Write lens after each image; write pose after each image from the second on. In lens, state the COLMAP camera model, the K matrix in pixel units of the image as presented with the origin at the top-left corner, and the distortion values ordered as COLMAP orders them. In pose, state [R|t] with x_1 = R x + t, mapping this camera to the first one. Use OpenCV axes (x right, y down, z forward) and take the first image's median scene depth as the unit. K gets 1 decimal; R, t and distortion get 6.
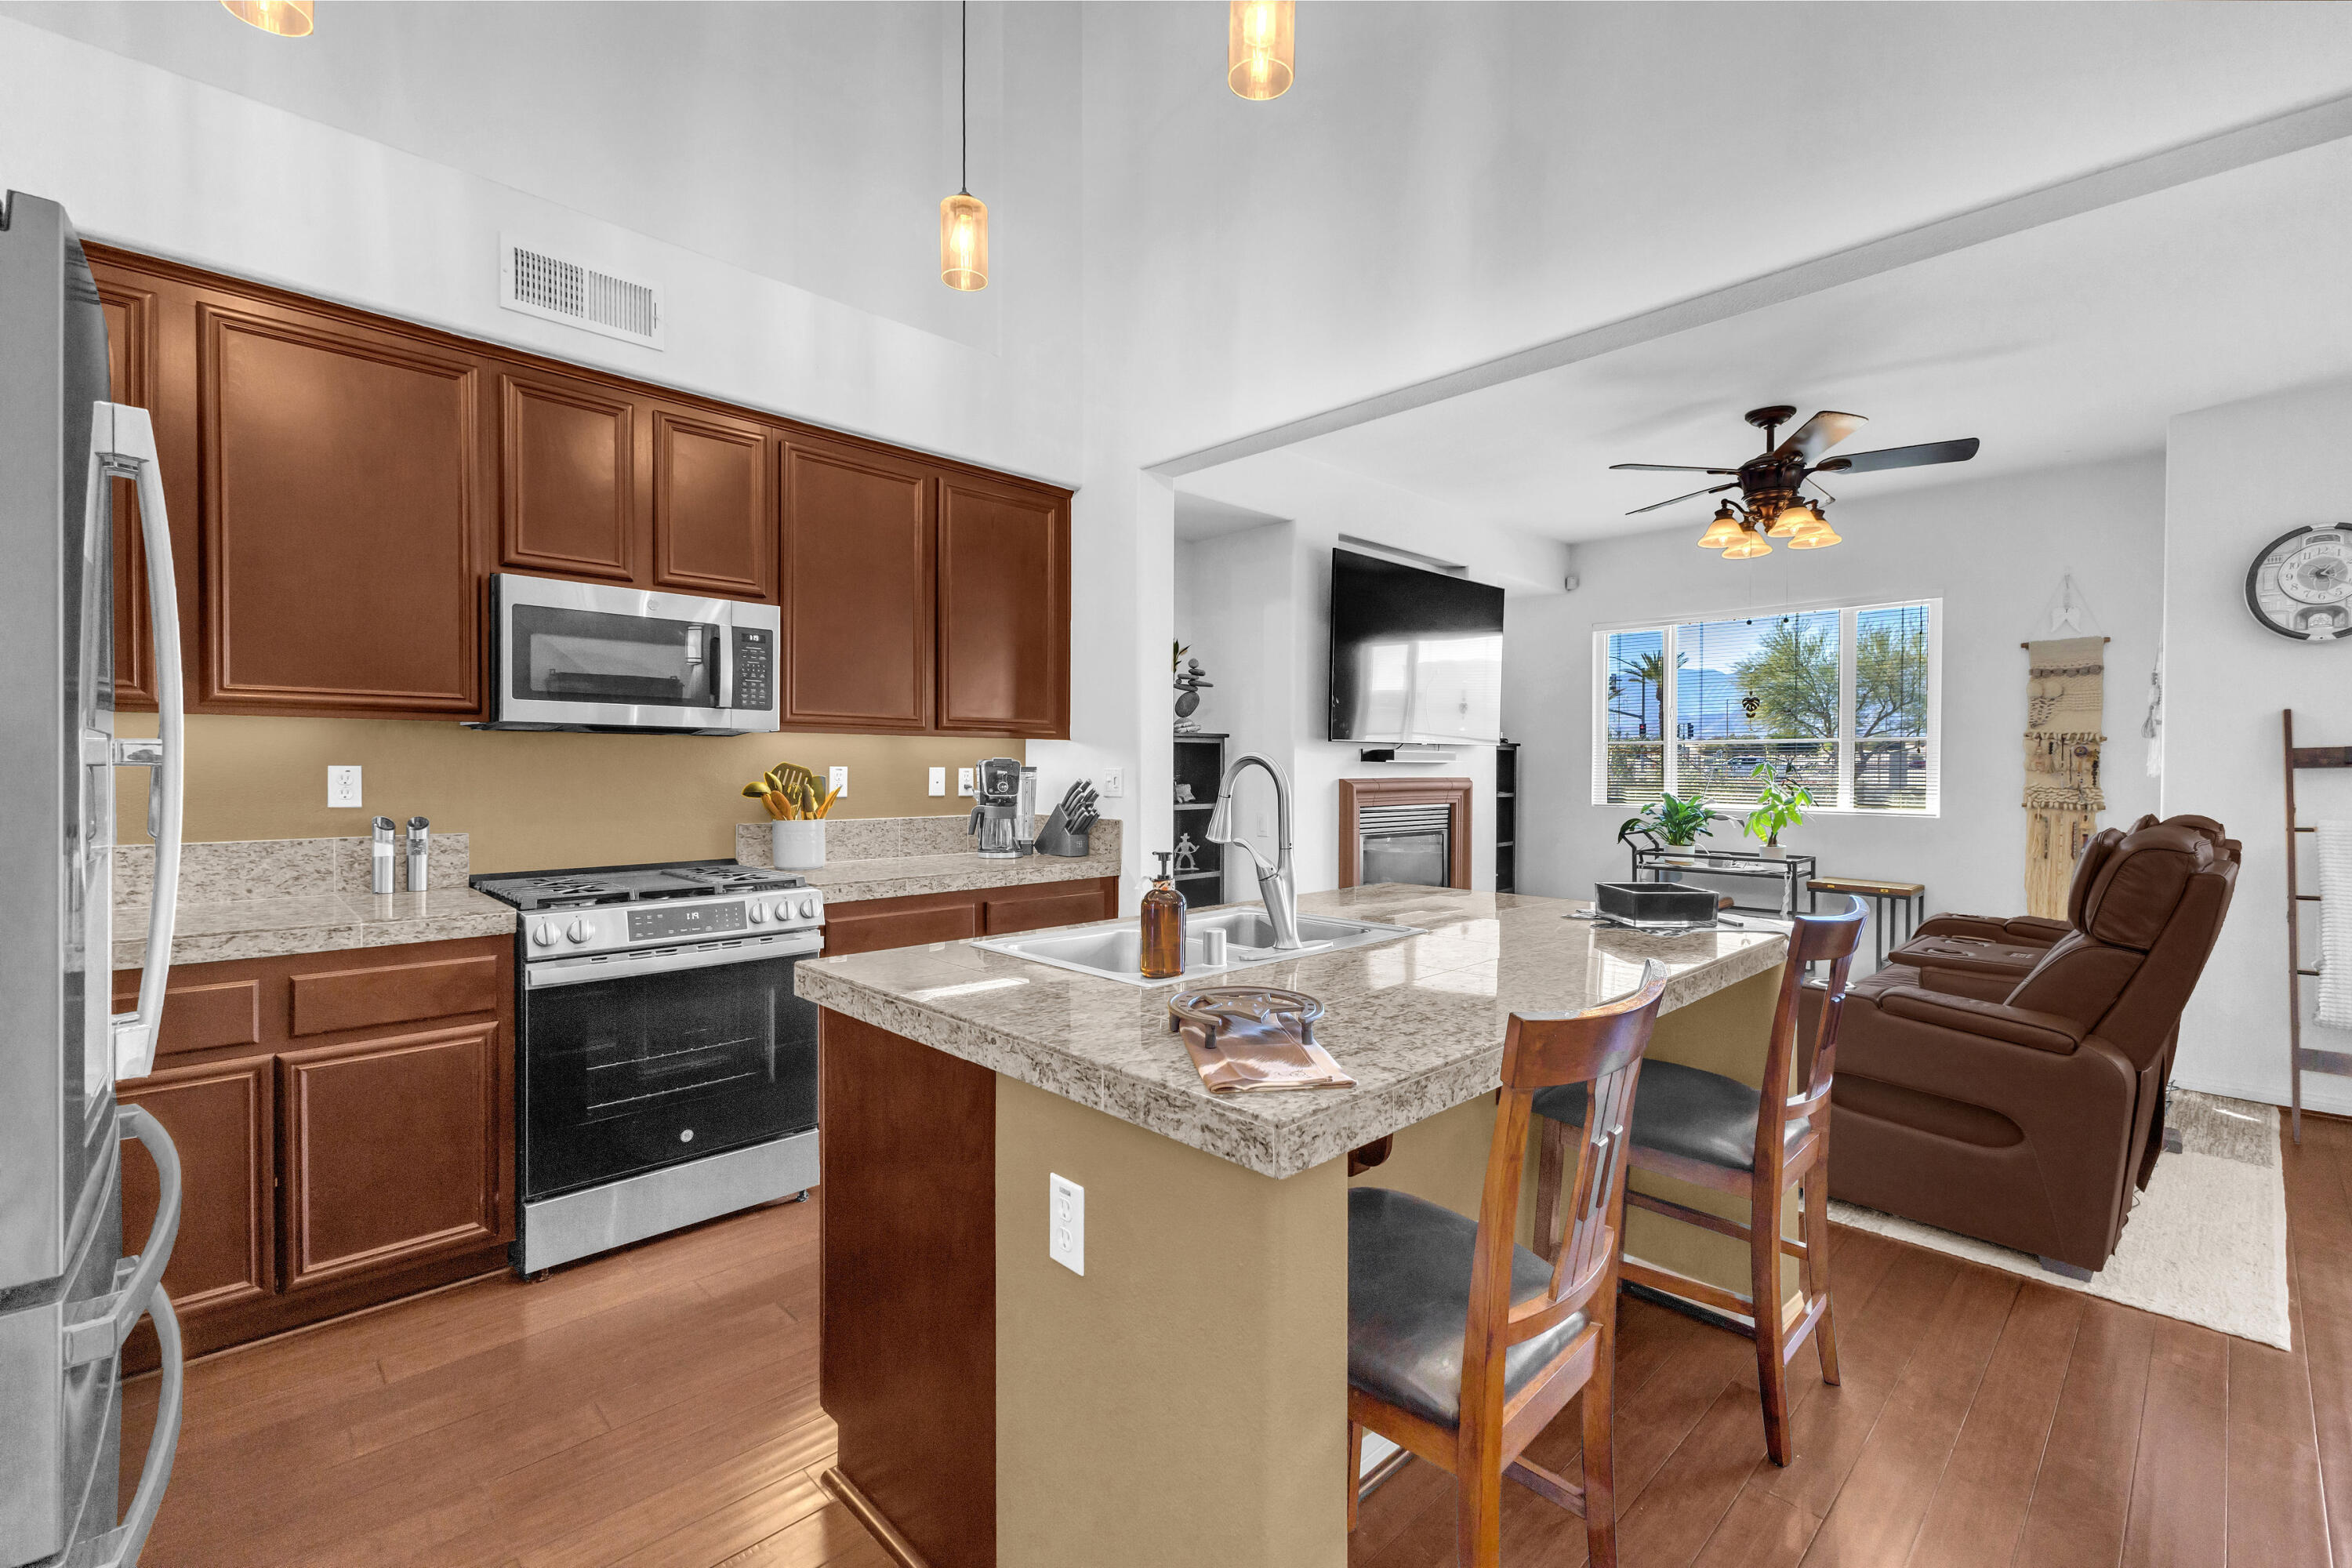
lens RADIAL K [[1009.9, 0, 1180.3], [0, 1009.9, 777.6], [0, 0, 1]] dist [0.013860, -0.004487]
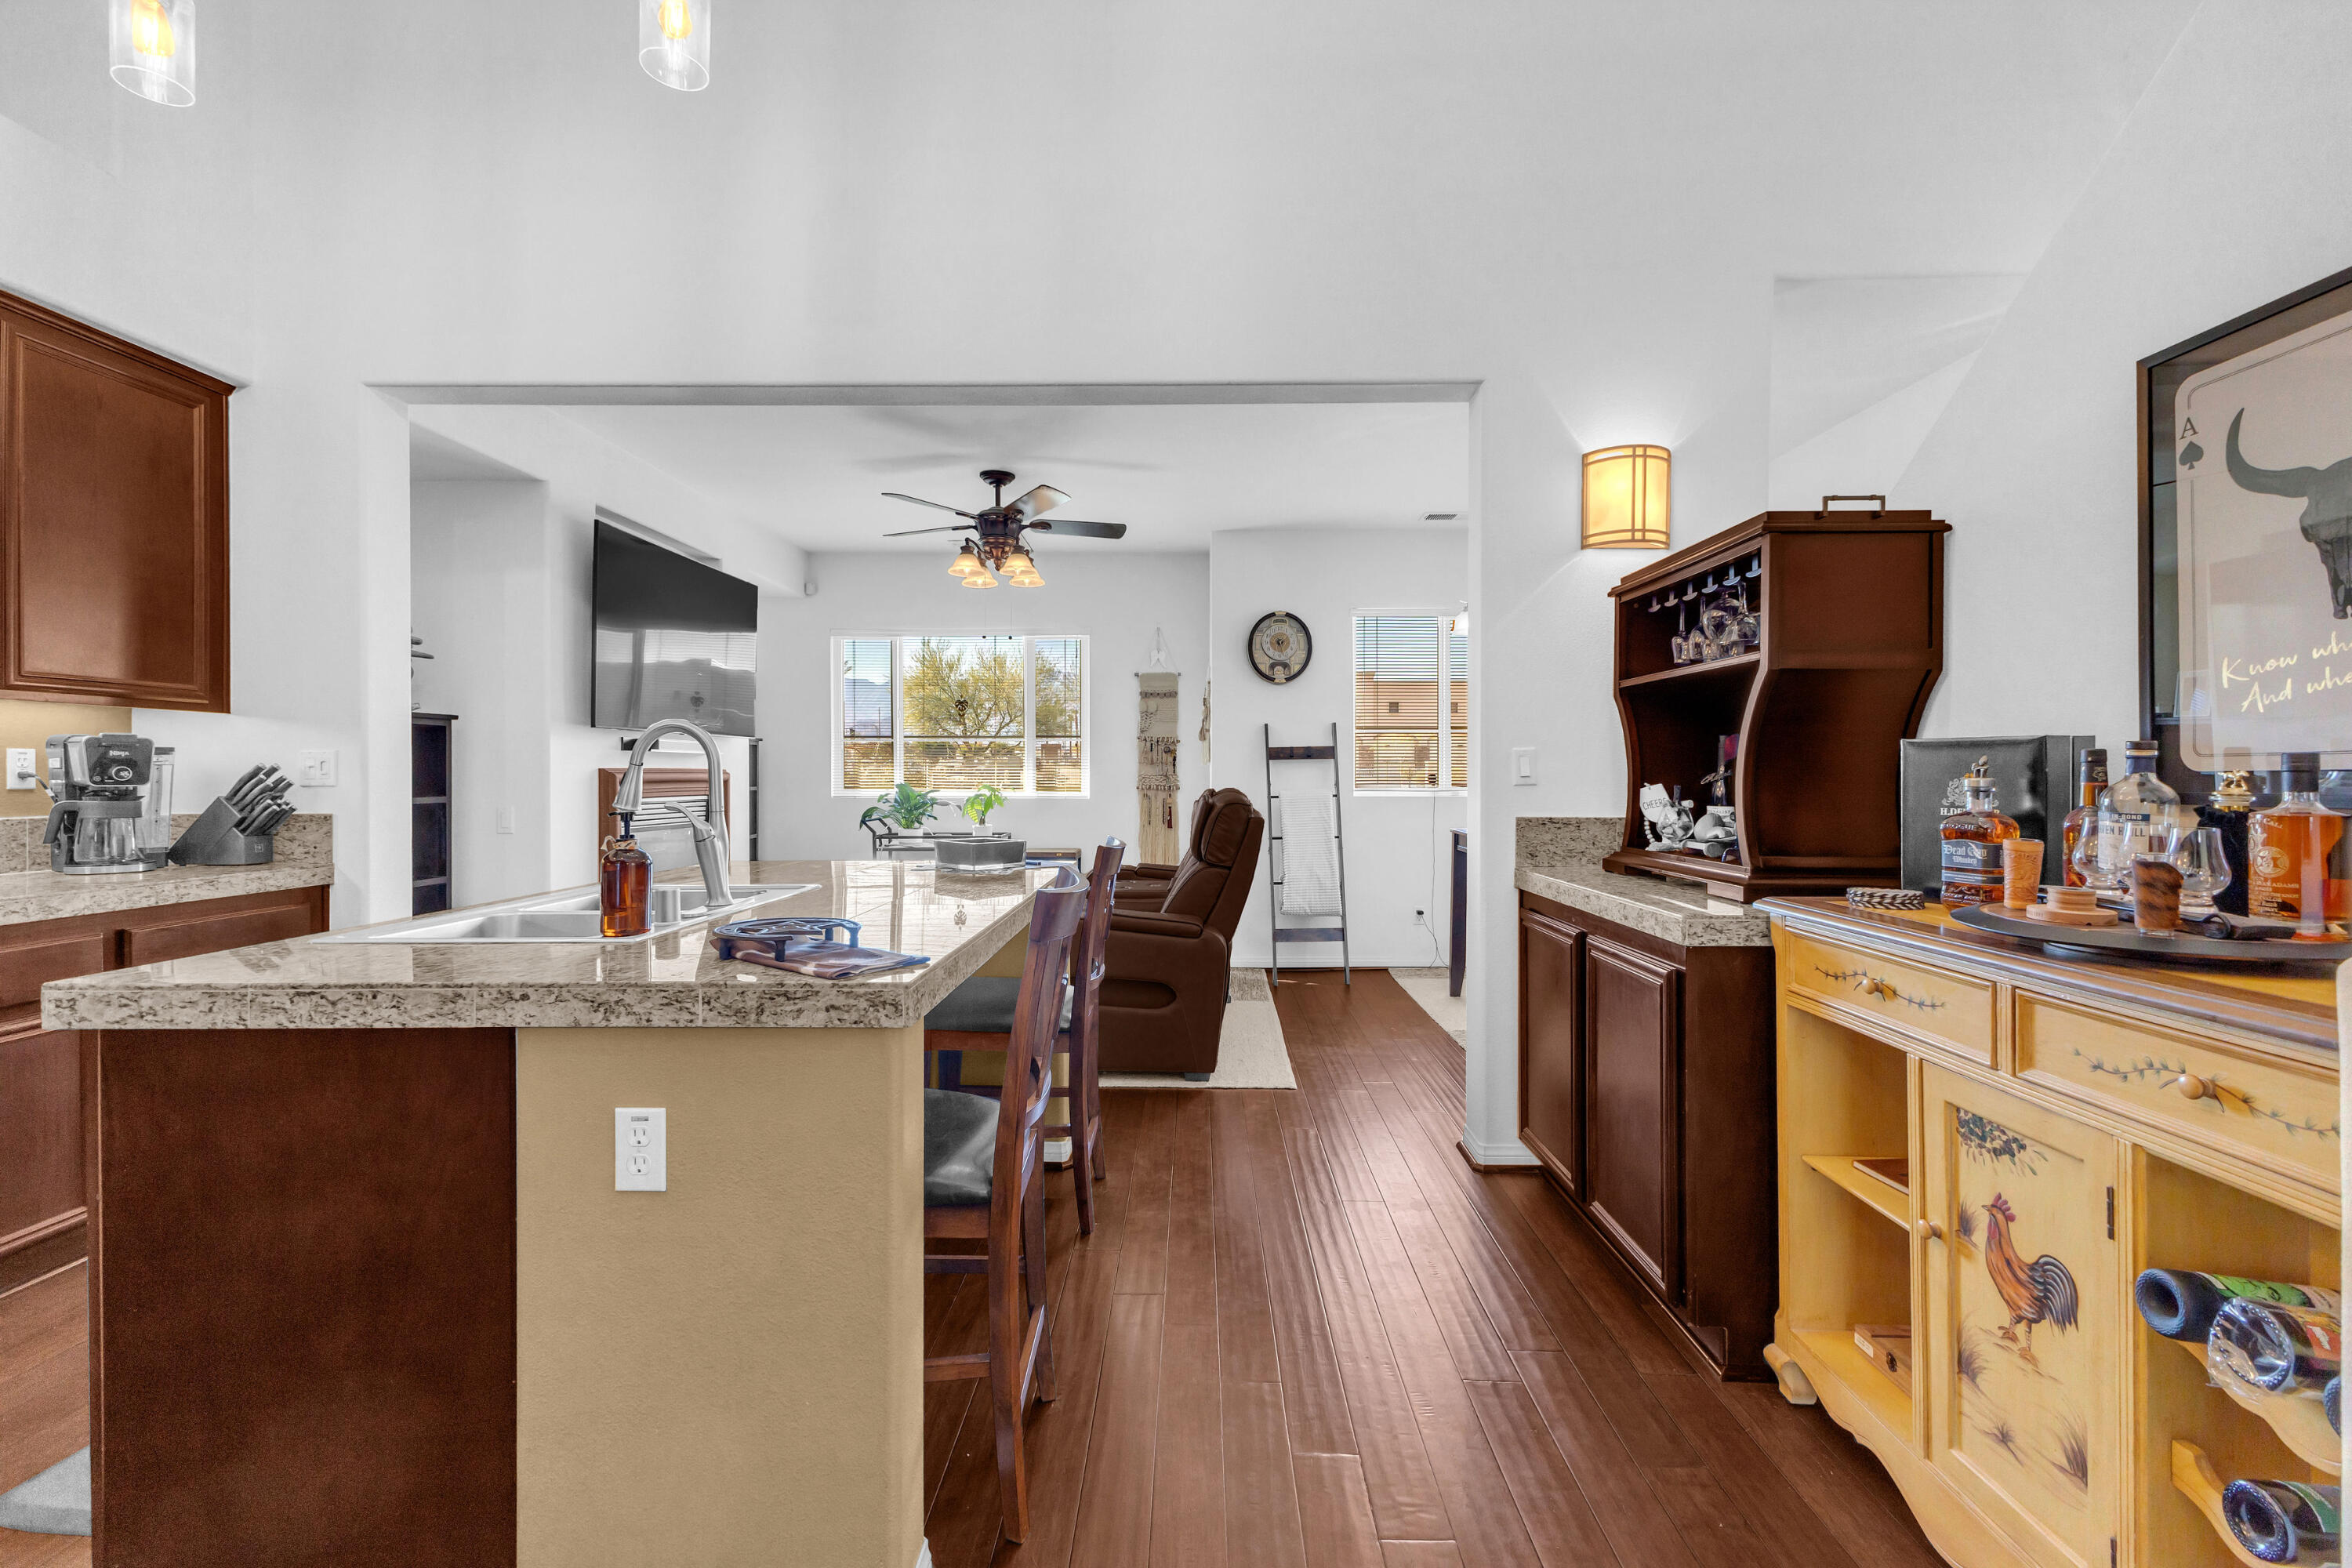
lens RADIAL K [[1011.4, 0, 1181.0], [0, 1011.4, 777.3], [0, 0, 1]] dist [0.012990, -0.002717]
pose [[0.707694, -0.005360, 0.706499, -0.159268], [0.009812, 0.999949, -0.002242, 0.021627], [-0.706451, 0.008519, 0.707711, -0.050581]]
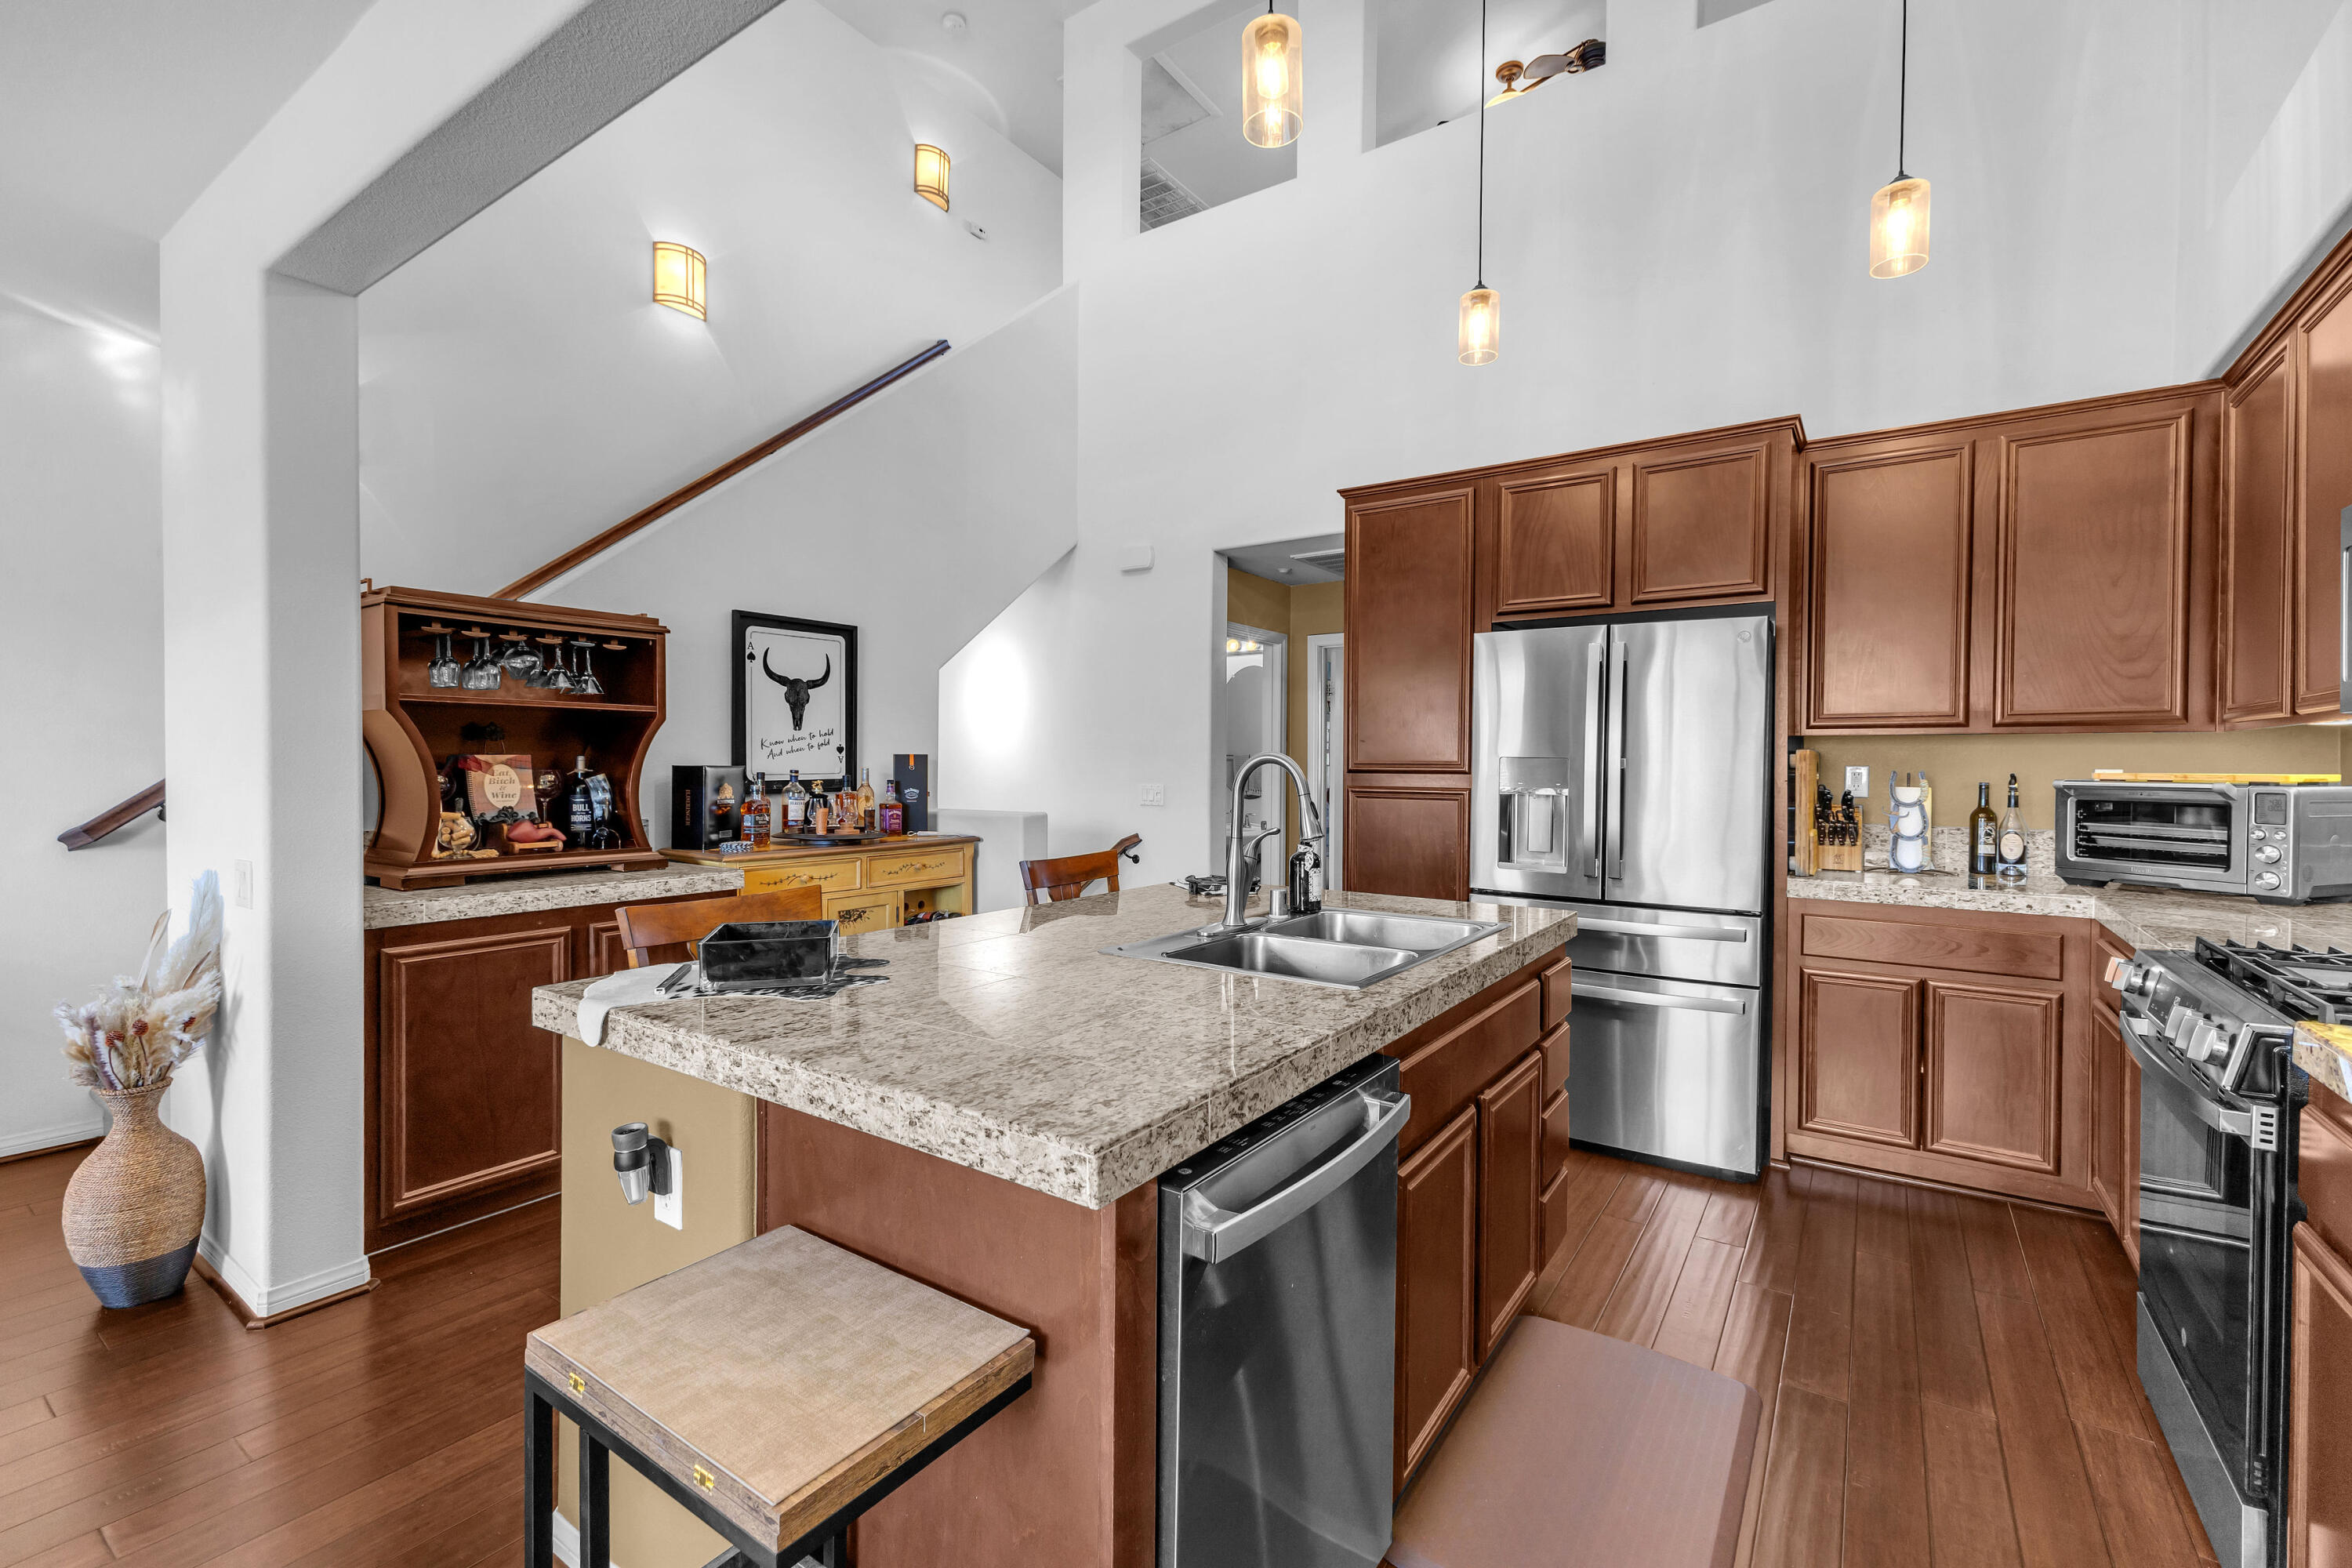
lens RADIAL K [[1011.4, 0, 1180.7], [0, 1011.4, 775.2], [0, 0, 1]] dist [0.012990, -0.002717]
pose [[-0.980027, -0.006018, -0.198774, 0.209000], [-0.010755, 0.999683, 0.022764, -0.013476], [0.198574, 0.024447, -0.979781, 1.108619]]
